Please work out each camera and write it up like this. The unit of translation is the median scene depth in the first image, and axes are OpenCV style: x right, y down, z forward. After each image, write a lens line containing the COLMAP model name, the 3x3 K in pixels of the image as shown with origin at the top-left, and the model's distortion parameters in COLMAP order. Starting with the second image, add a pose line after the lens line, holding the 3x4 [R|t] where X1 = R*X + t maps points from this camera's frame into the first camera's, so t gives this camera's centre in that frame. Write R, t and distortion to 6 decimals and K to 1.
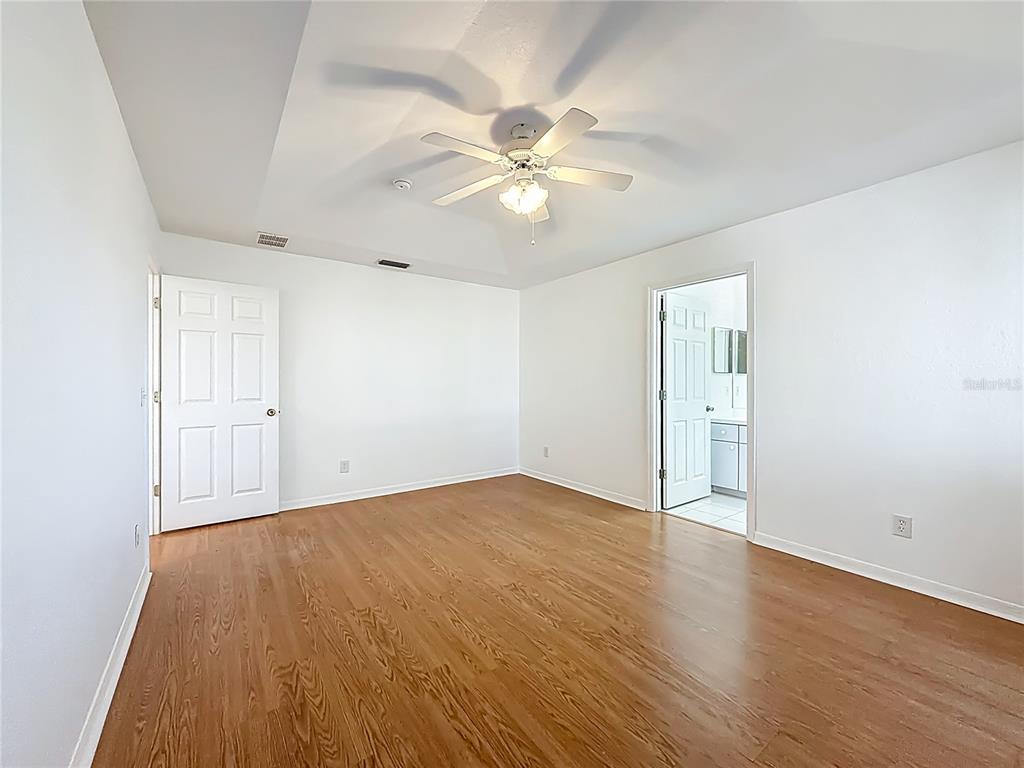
lens RADIAL K [[410.1, 0, 507.2], [0, 410.1, 384.7], [0, 0, 1]] dist [-0.000157, -0.000151]
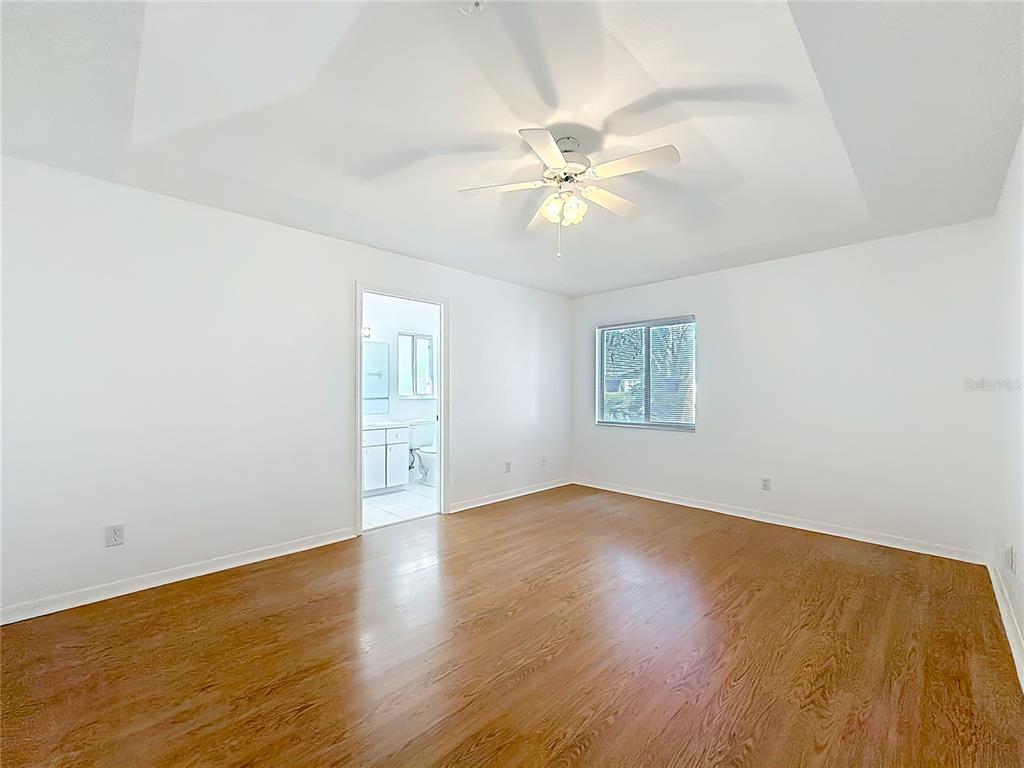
lens RADIAL K [[414.4, 0, 509.6], [0, 414.4, 392.4], [0, 0, 1]] dist [0.000481, 0.000245]
pose [[-0.147332, -0.007373, 0.989060, -0.954590], [0.000053, 0.999972, 0.007462, -0.018045], [-0.989087, 0.001152, -0.147327, 1.280528]]
